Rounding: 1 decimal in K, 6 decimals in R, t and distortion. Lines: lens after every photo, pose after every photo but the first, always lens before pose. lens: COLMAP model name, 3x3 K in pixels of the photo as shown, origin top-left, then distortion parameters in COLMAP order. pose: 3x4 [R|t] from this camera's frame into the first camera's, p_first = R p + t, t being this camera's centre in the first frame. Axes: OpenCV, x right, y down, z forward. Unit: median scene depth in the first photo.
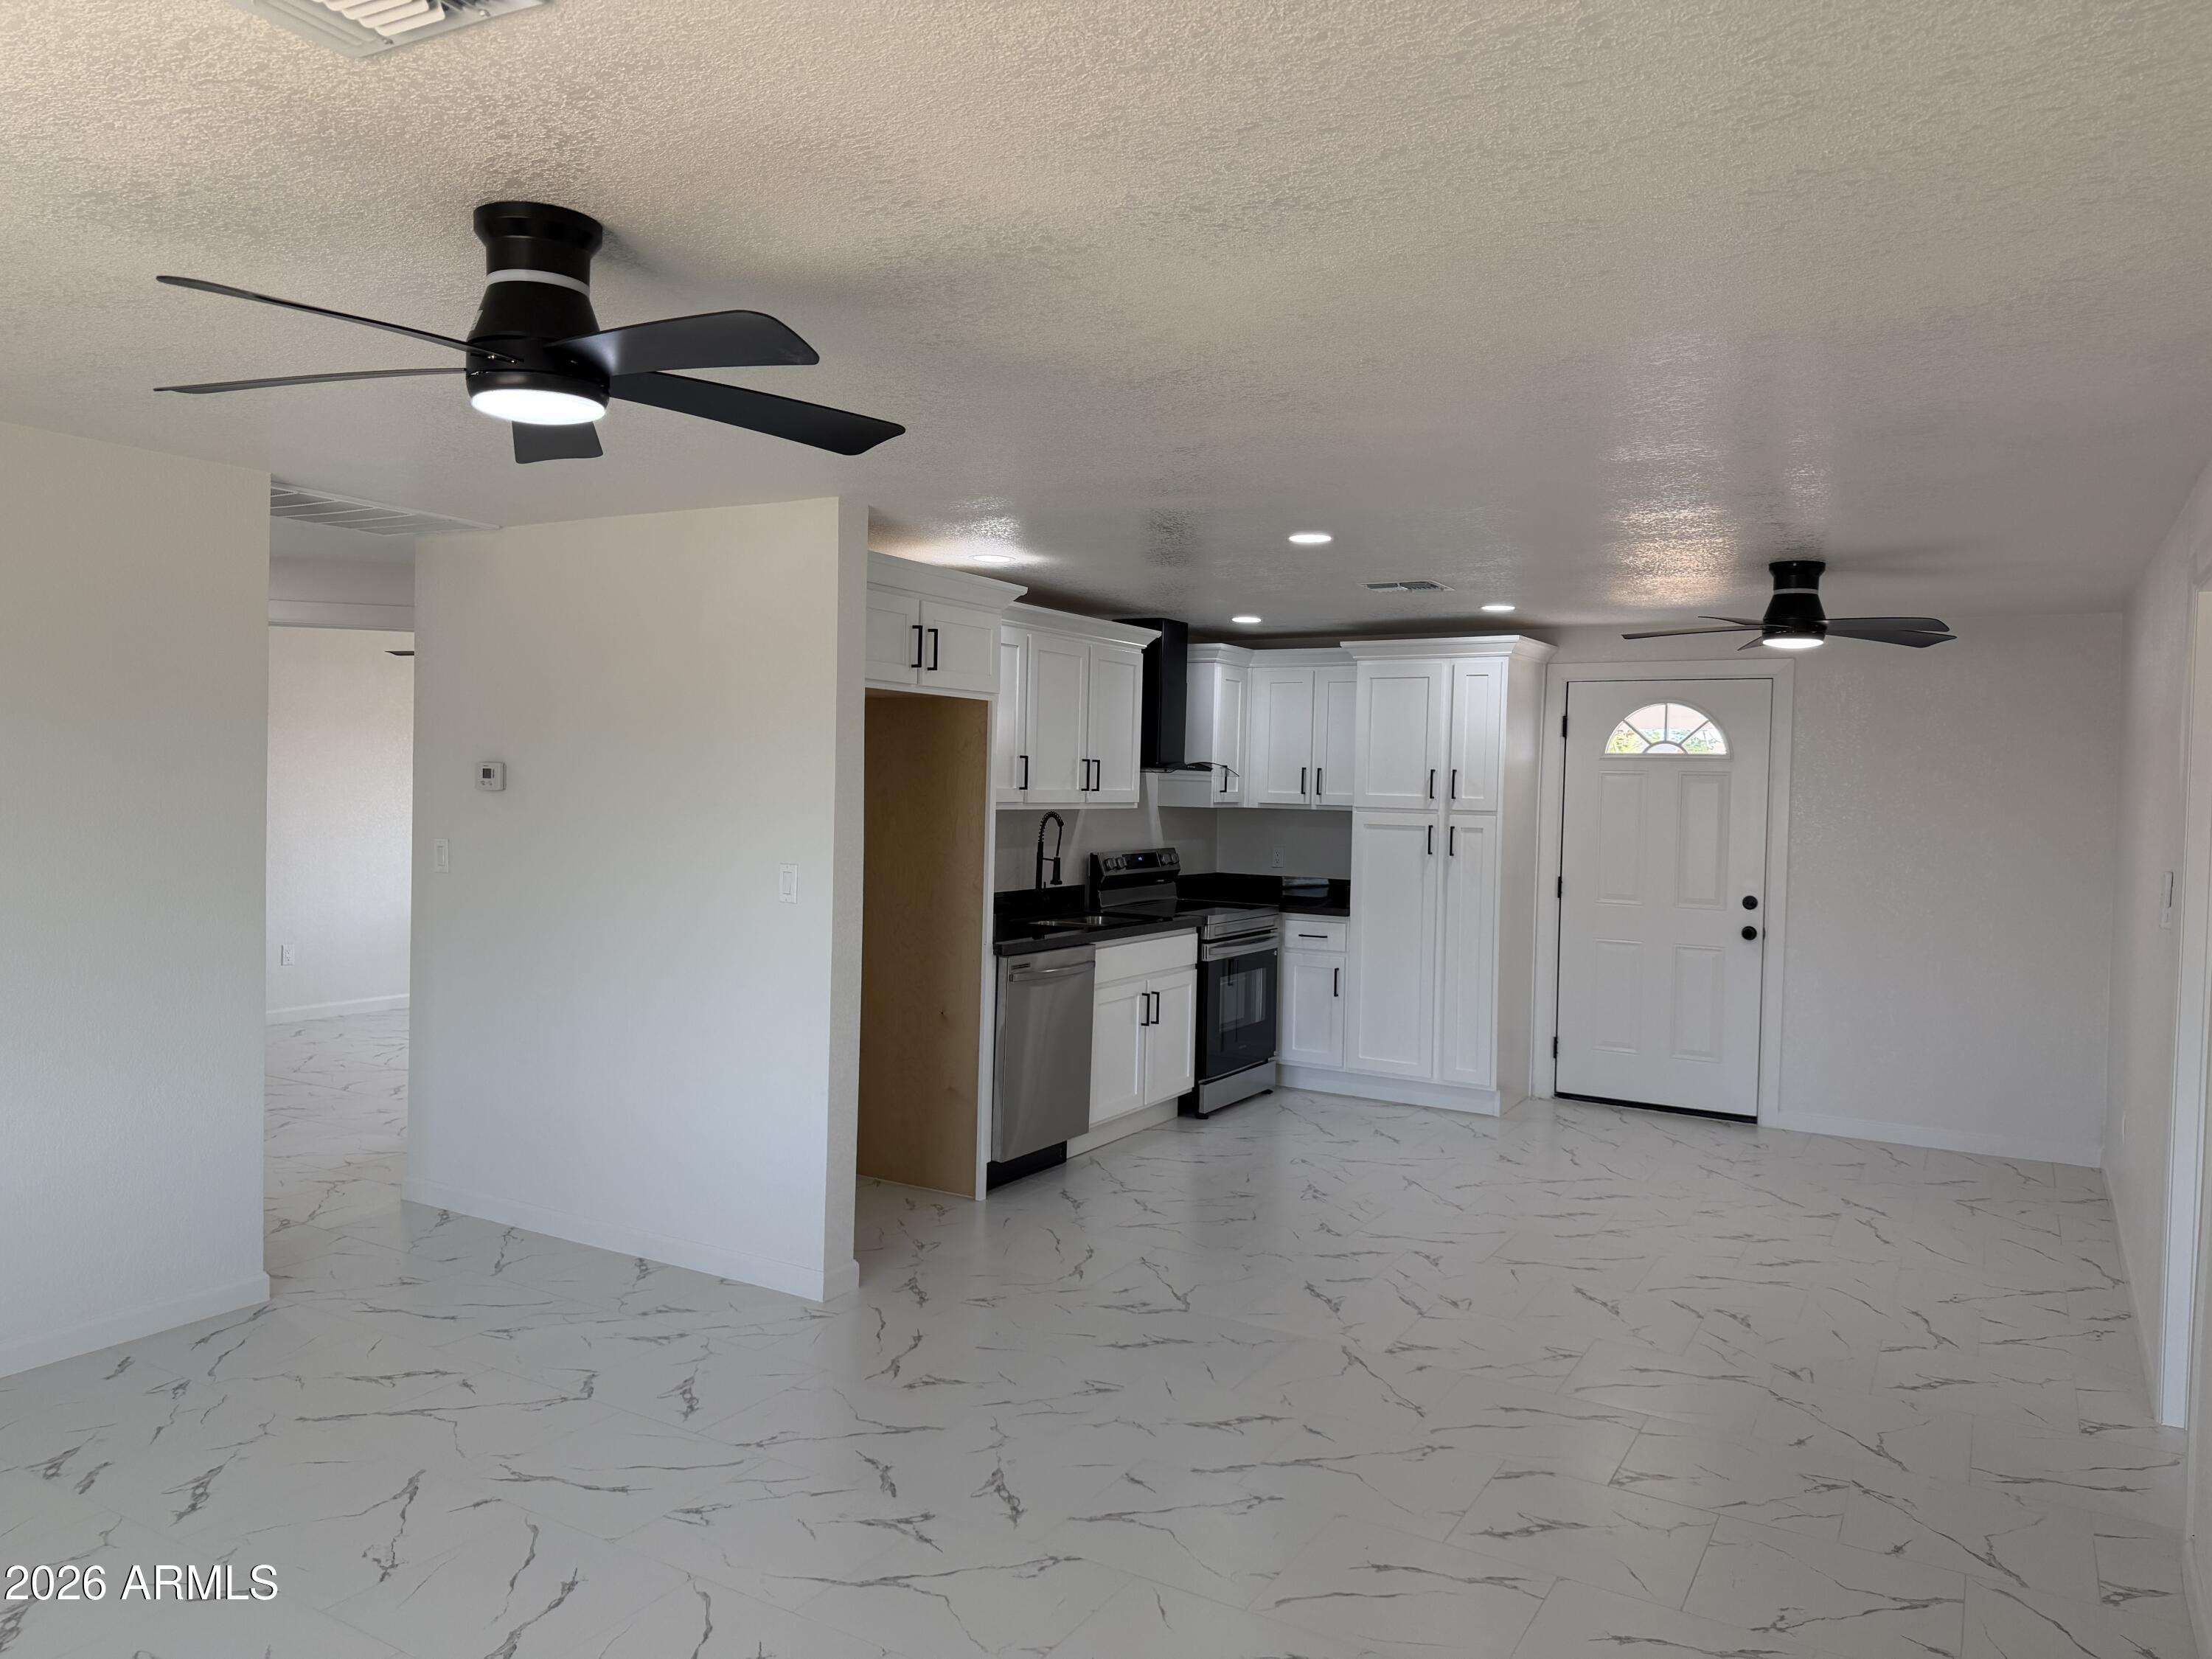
lens RADIAL K [[1573.7, 0, 1093.0], [0, 1573.7, 816.8], [0, 0, 1]] dist [0.052658, -0.003284]
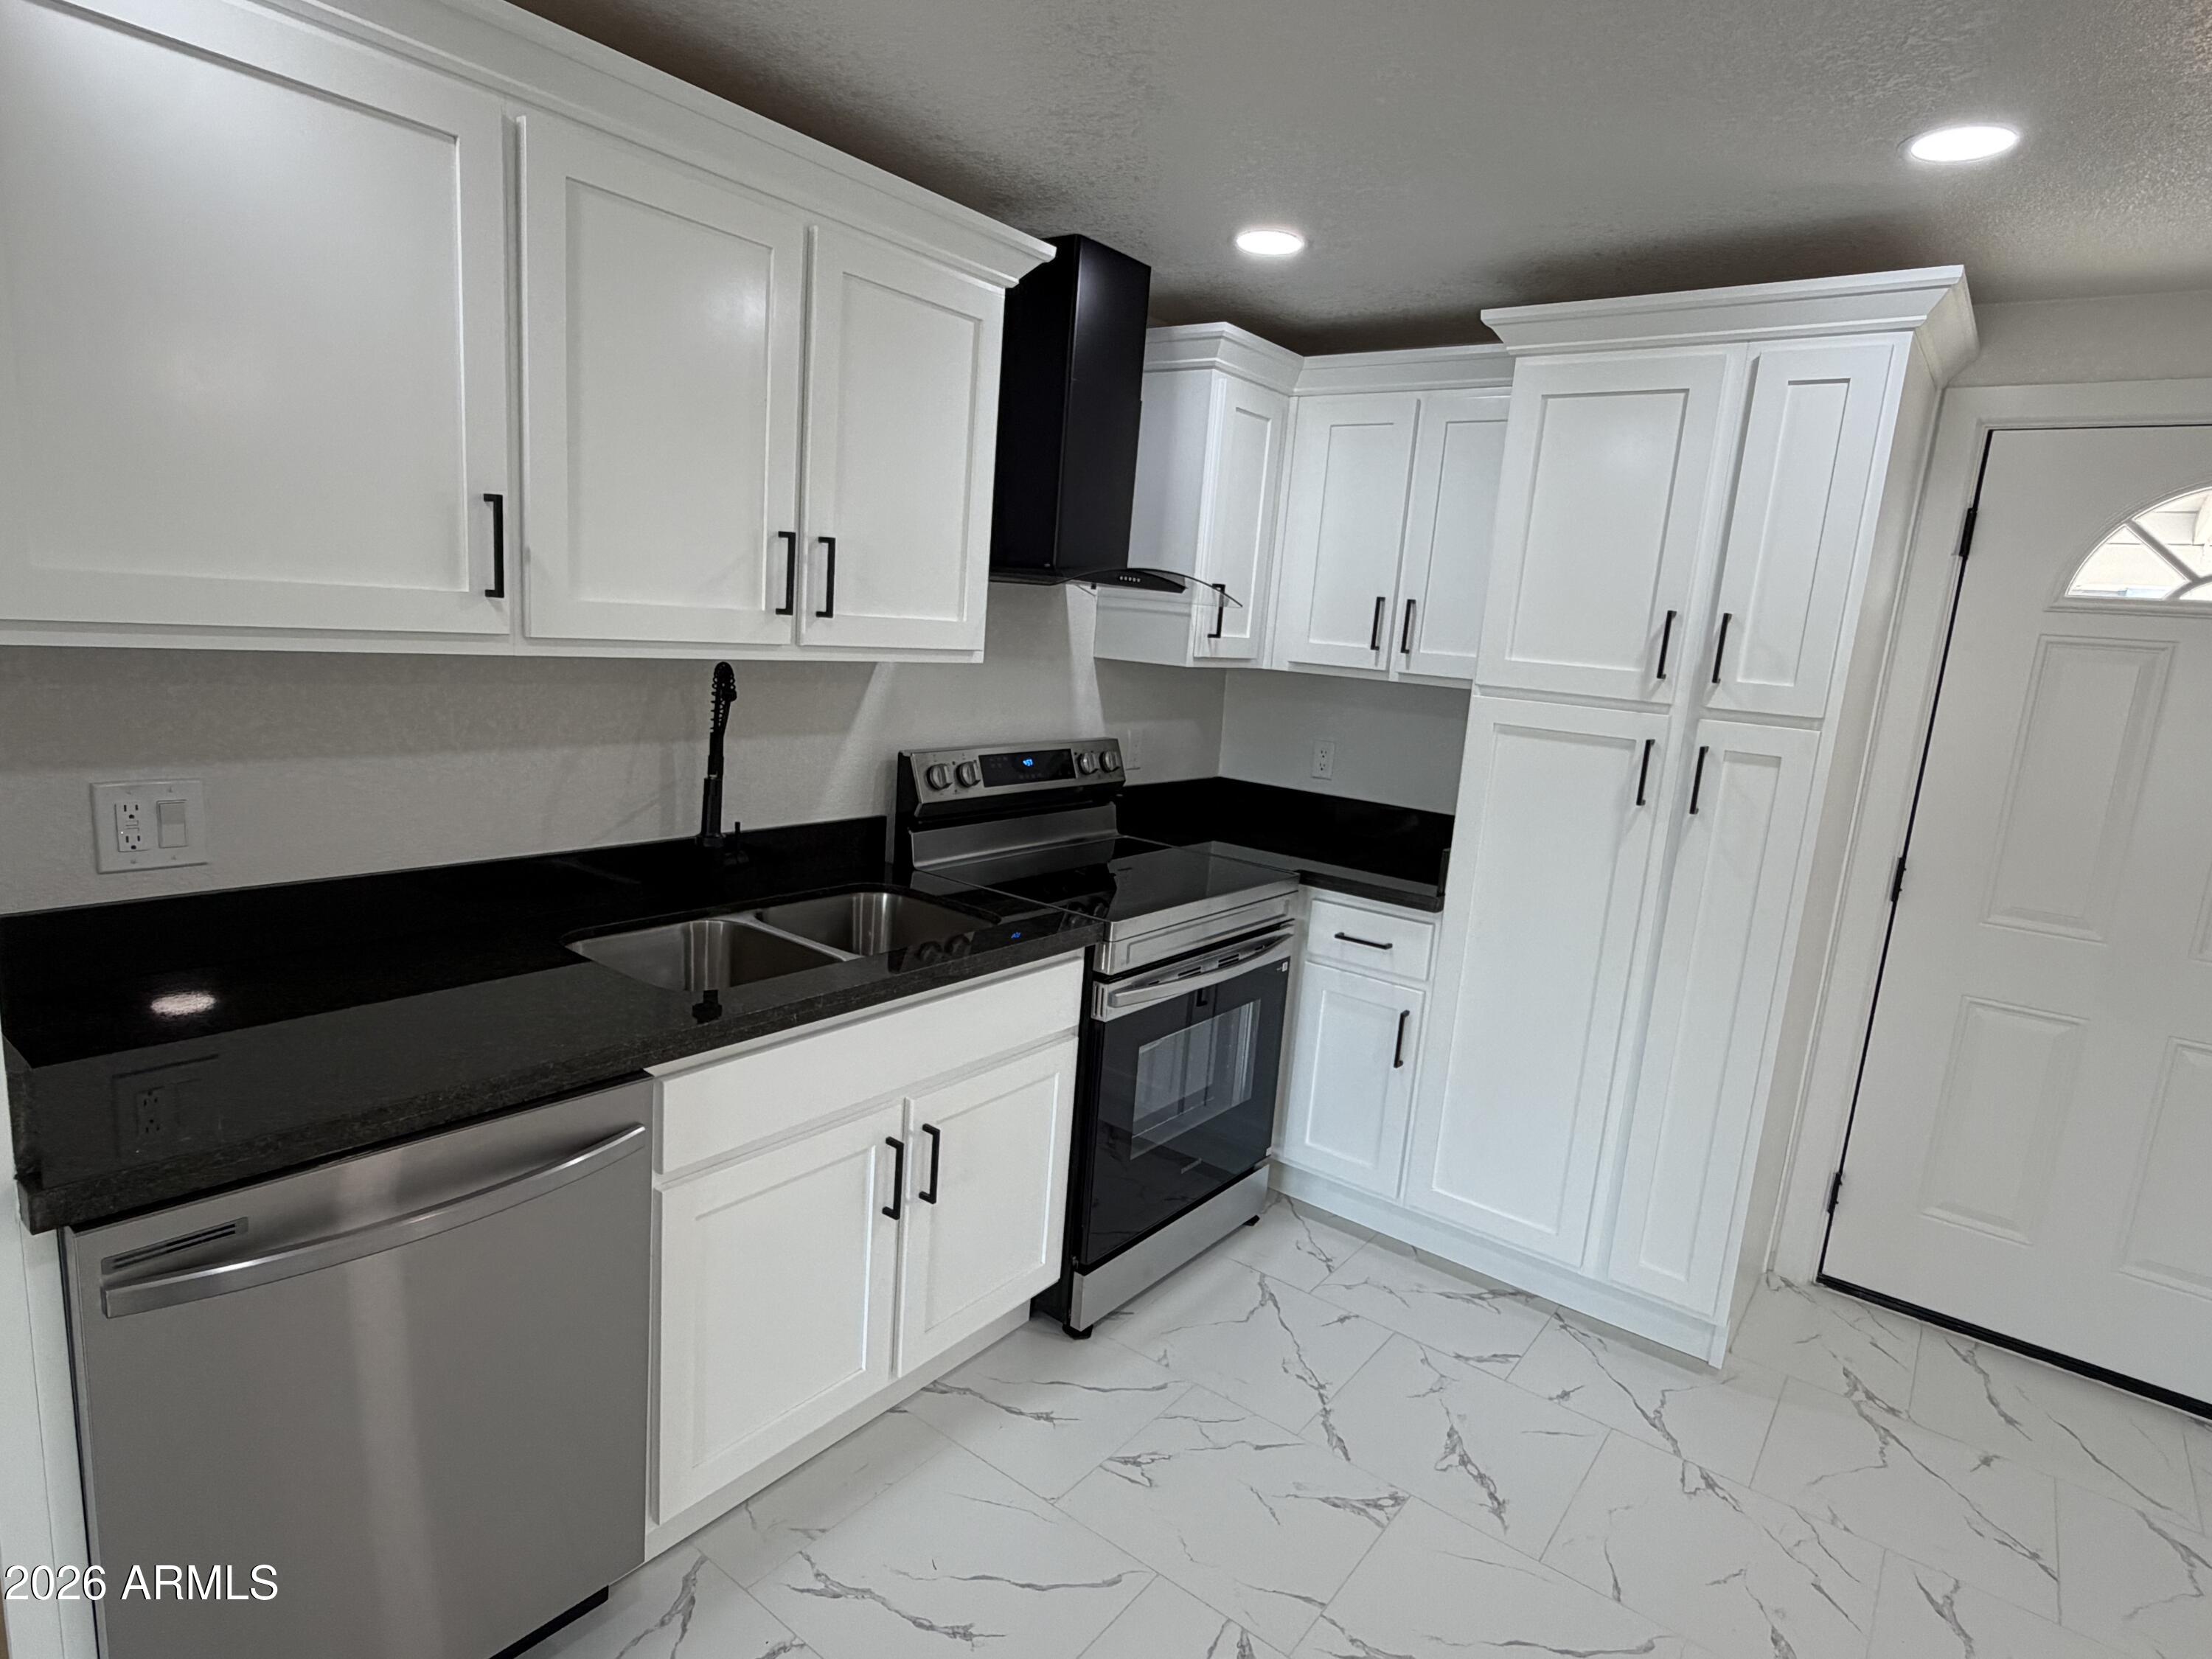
lens RADIAL K [[1215.7, 0, 1112.1], [0, 1215.7, 846.3], [0, 0, 1]] dist [-0.005506, 0.002110]
pose [[0.991834, 0.072746, -0.104758, 0.101824], [-0.054982, 0.985017, 0.163458, -0.012329], [0.115079, -0.156363, 0.980973, 0.637929]]
